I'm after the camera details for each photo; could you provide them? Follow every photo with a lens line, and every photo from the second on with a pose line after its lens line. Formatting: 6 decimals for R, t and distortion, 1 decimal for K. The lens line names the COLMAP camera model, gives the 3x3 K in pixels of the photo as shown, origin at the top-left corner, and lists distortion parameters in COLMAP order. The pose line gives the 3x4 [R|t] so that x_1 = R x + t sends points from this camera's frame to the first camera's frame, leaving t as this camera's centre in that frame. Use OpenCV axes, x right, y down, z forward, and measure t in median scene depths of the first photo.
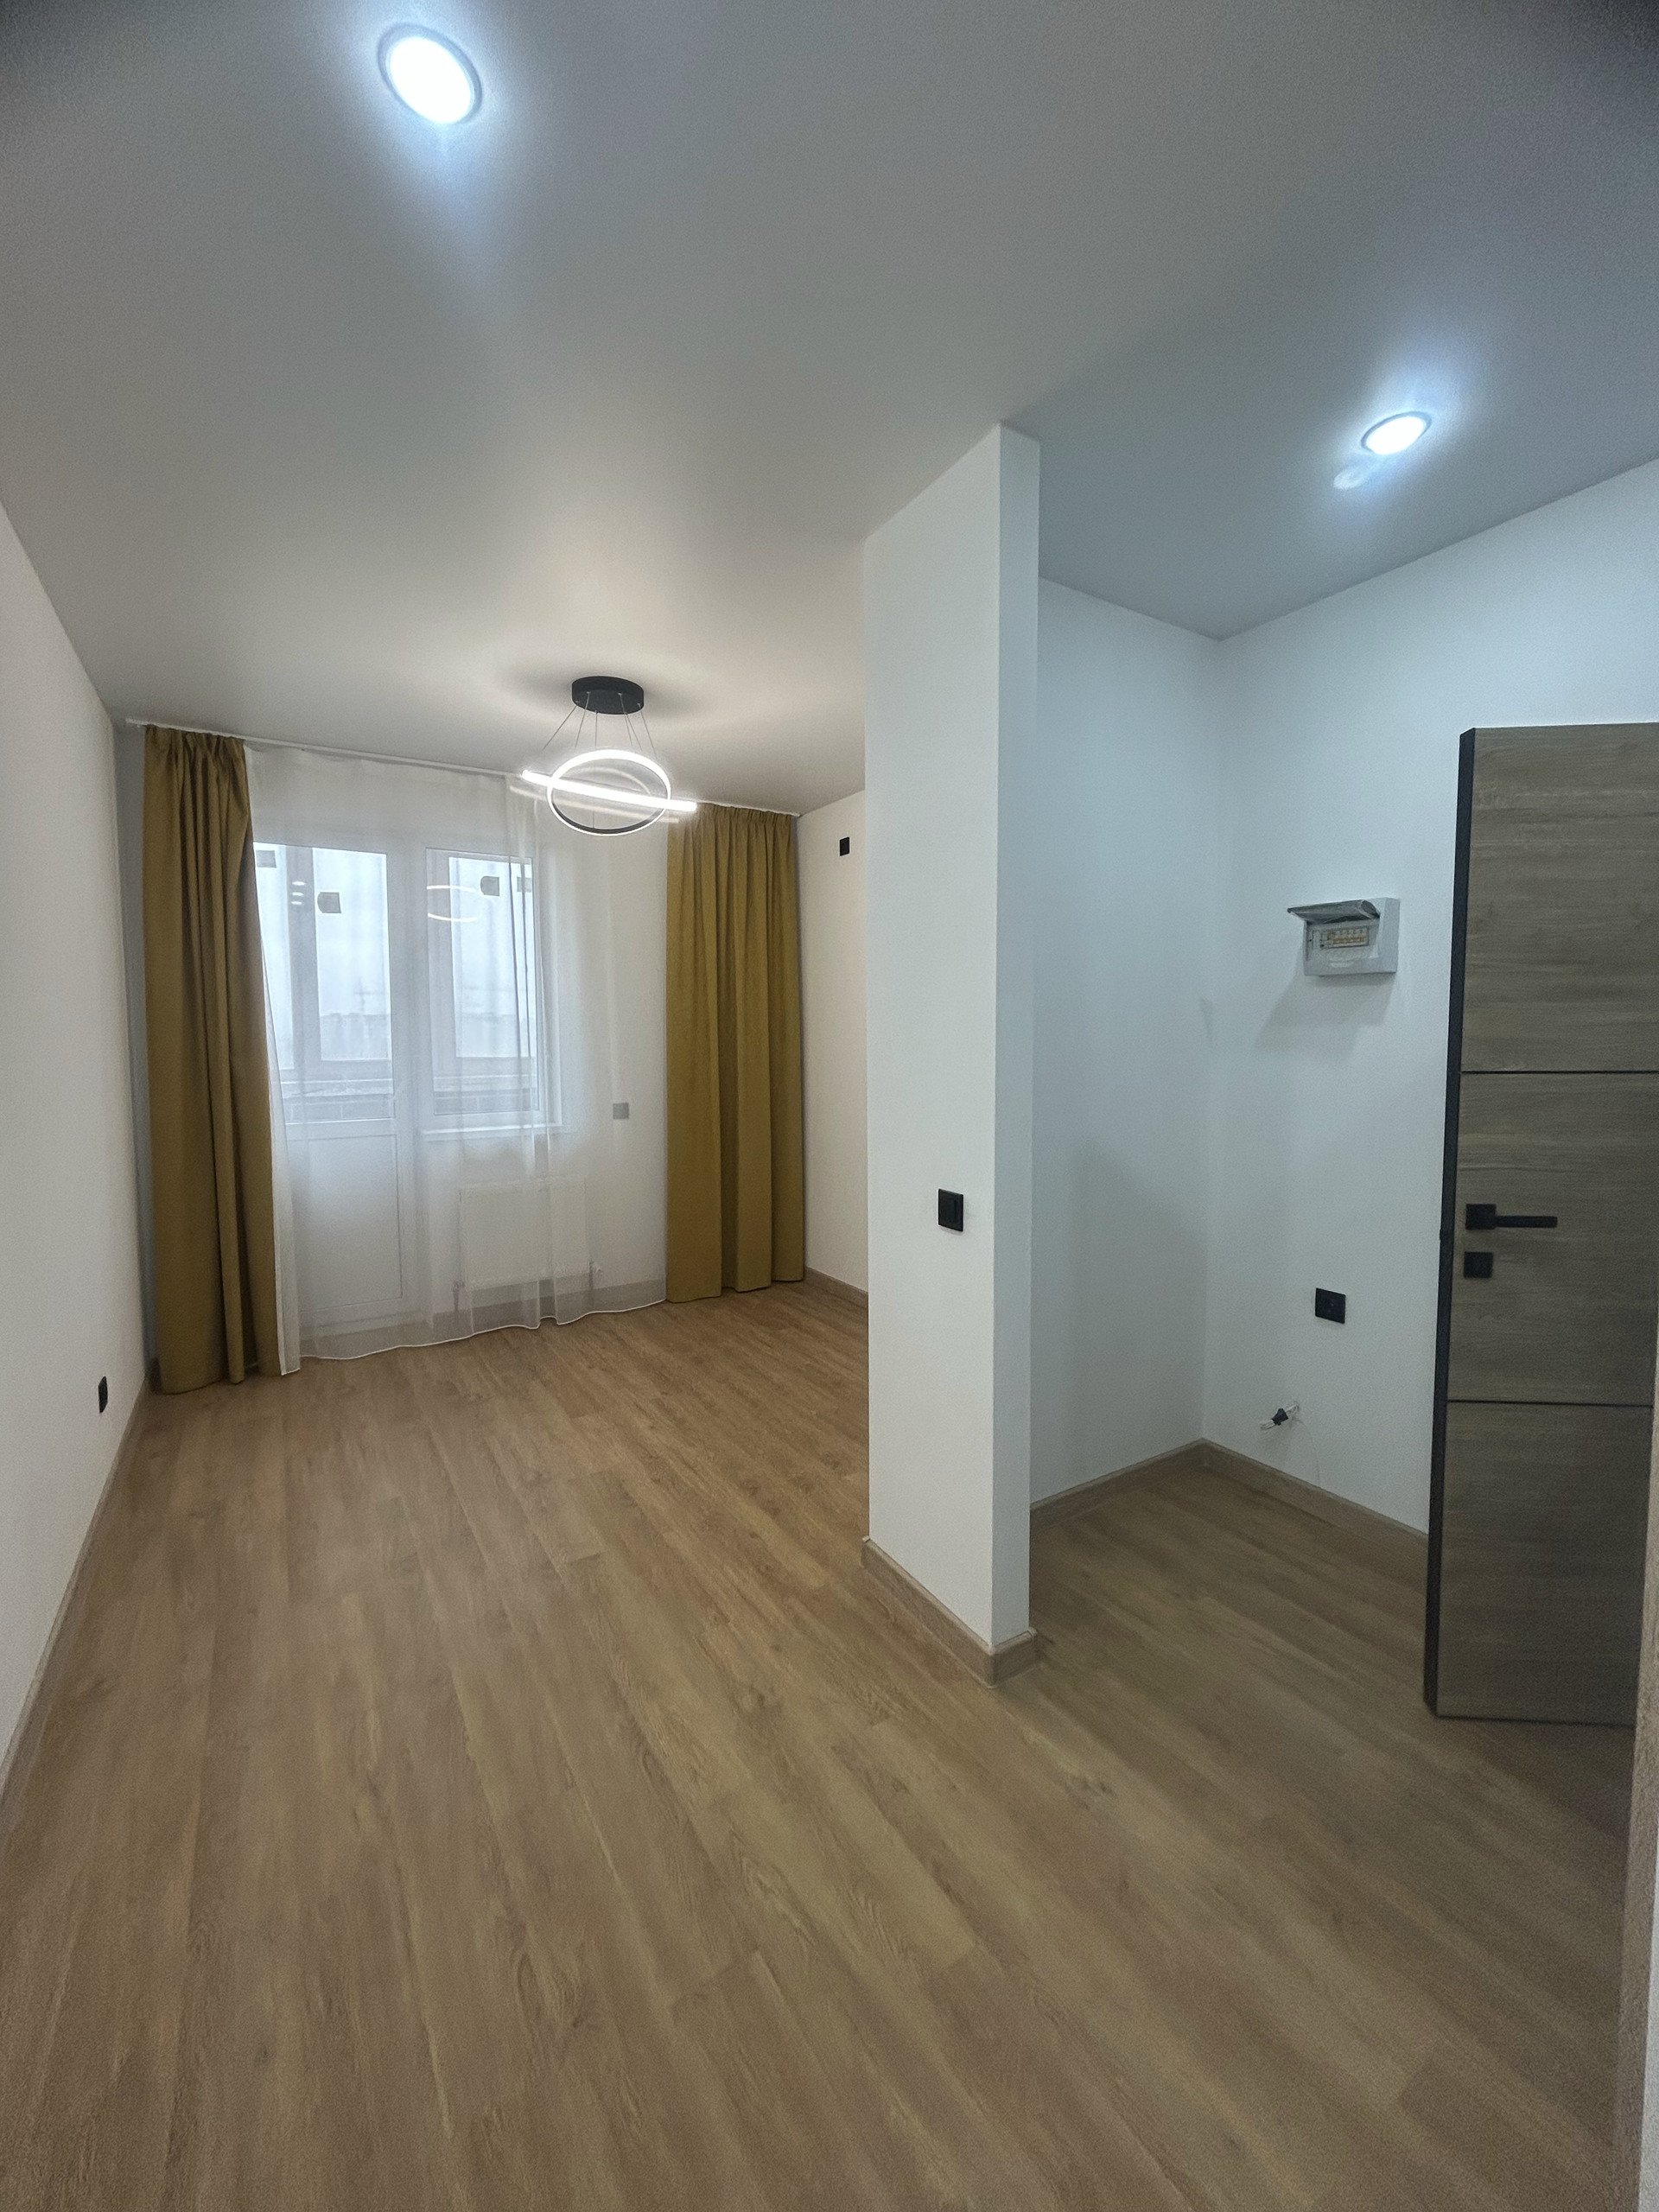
lens RADIAL K [[893.4, 0, 827.5], [0, 893.4, 1086.4], [0, 0, 1]] dist [-0.002400, 0.000324]
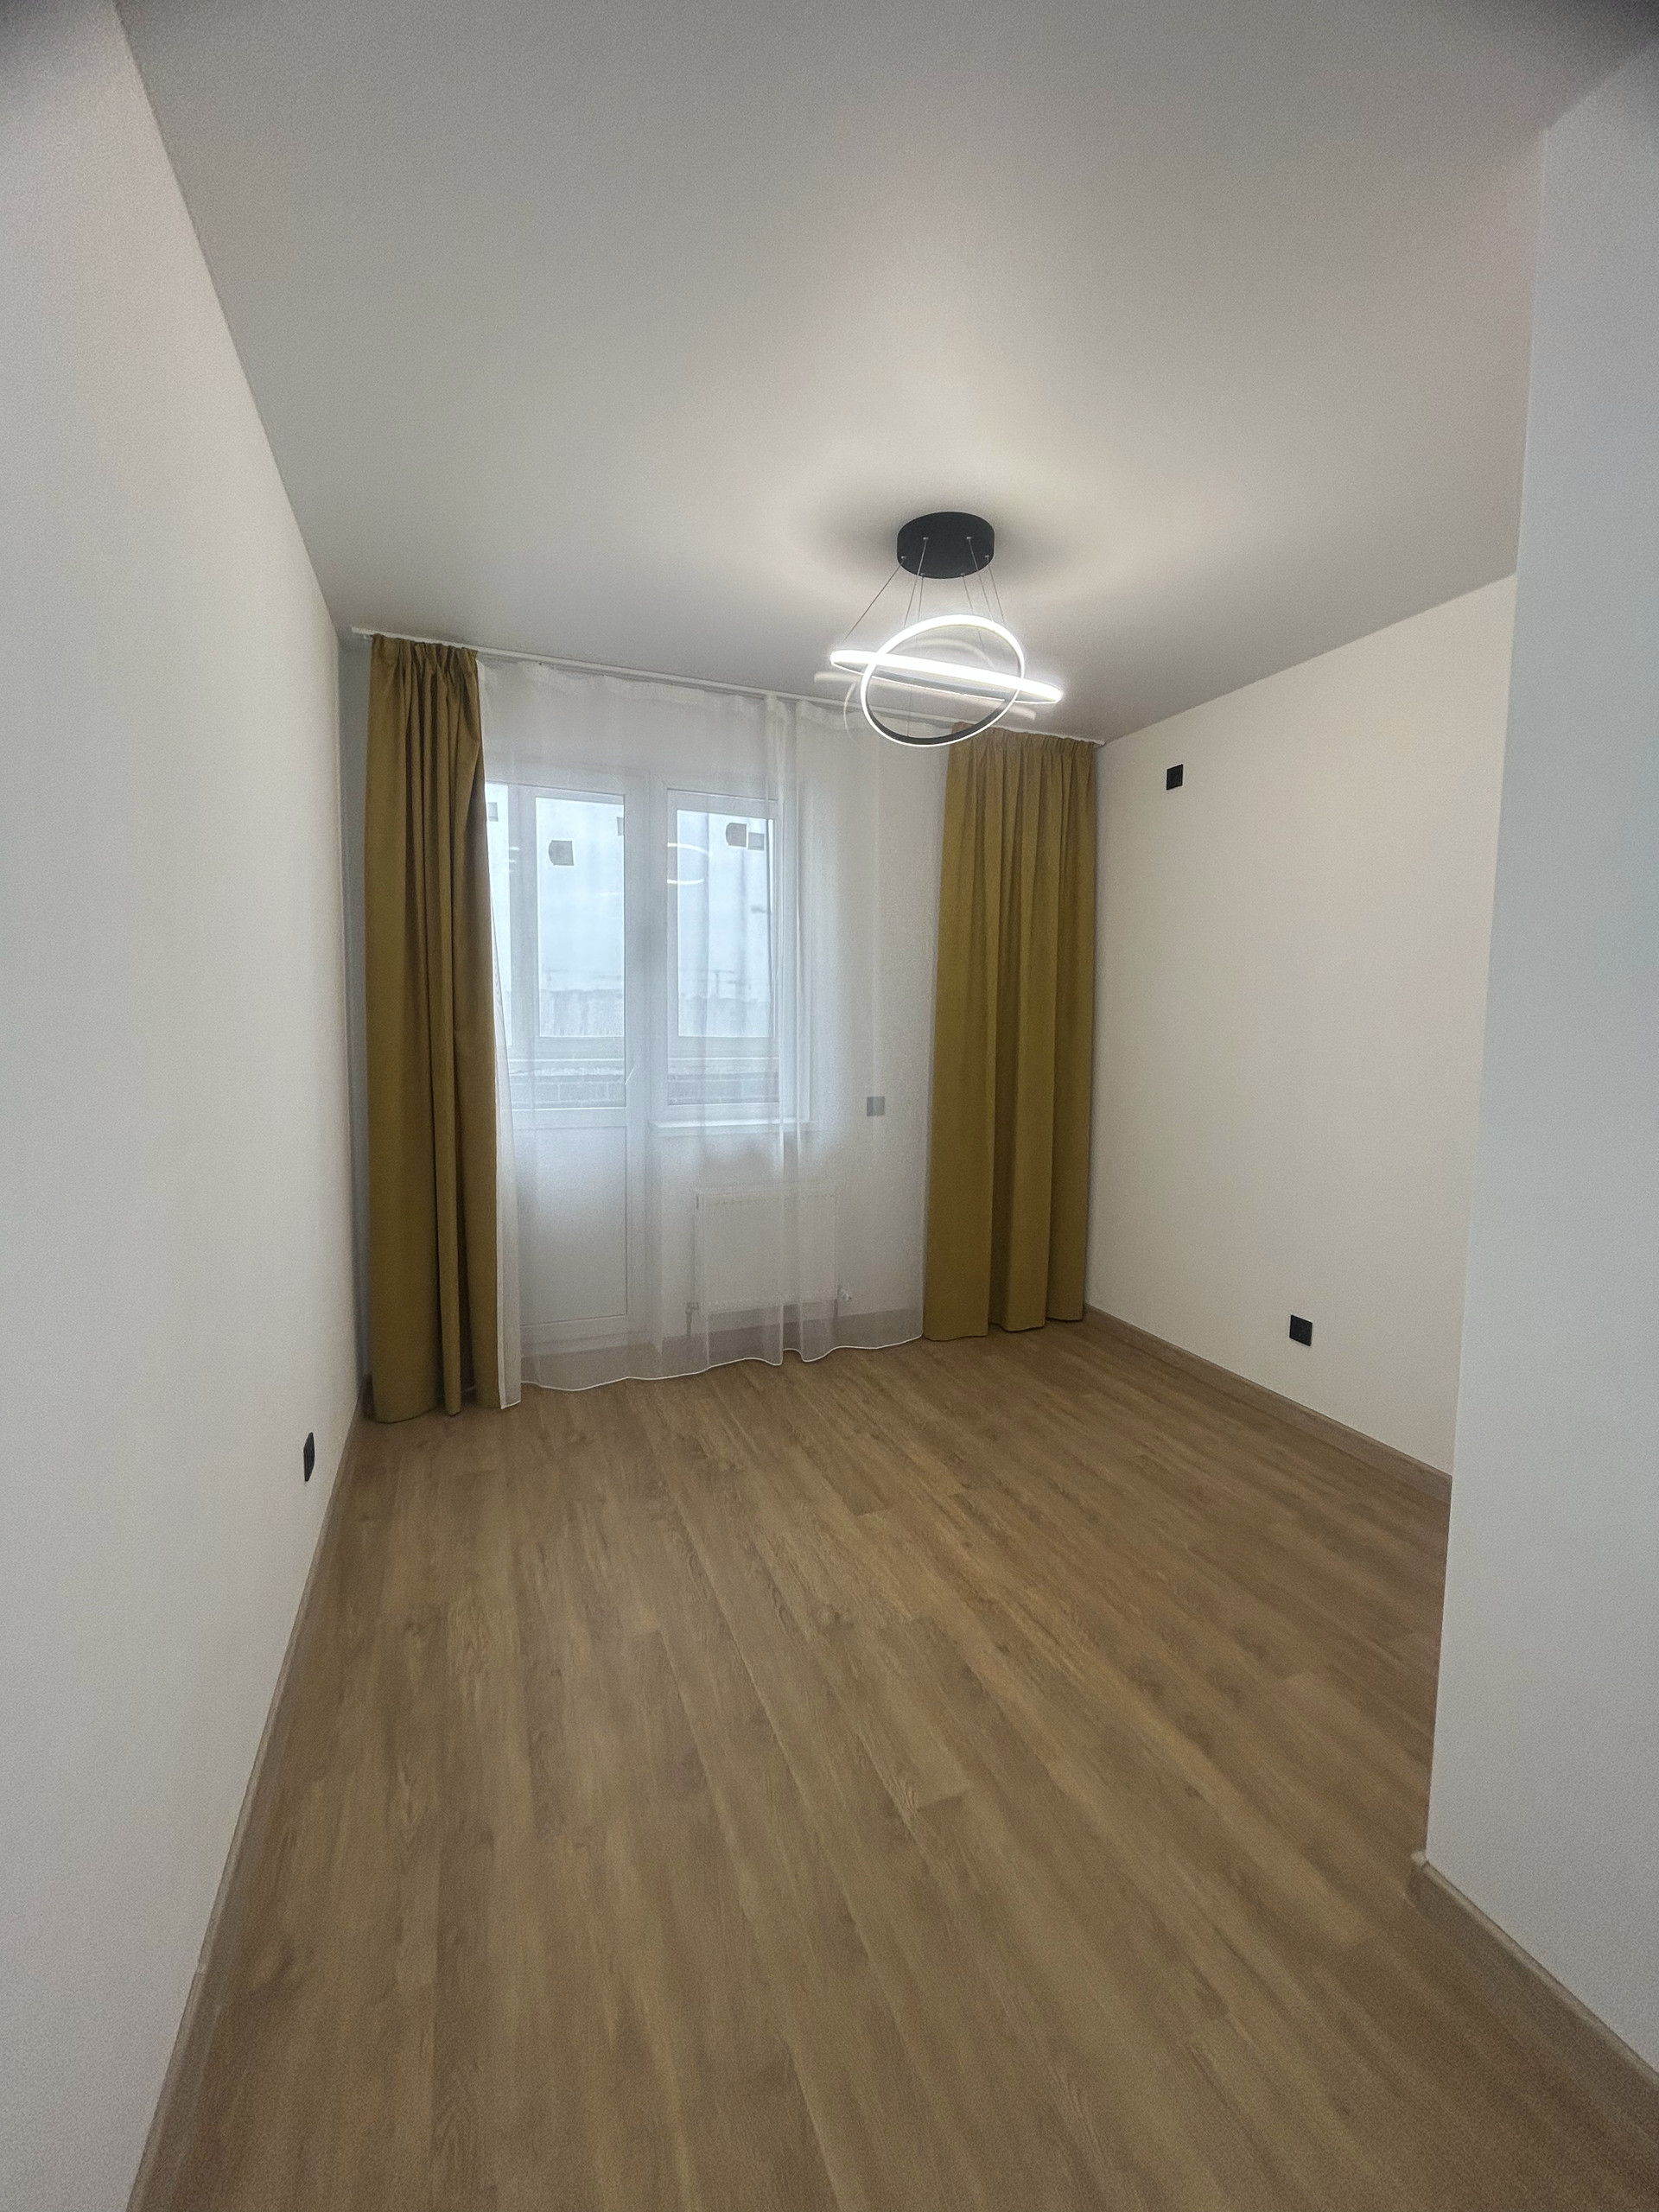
lens RADIAL K [[893.4, 0, 827.5], [0, 893.4, 1086.4], [0, 0, 1]] dist [-0.002400, 0.000324]
pose [[0.984229, 0.033951, -0.173611, -0.174795], [-0.030338, 0.999265, 0.023425, -0.011322], [0.174279, -0.017789, 0.984536, 0.230474]]
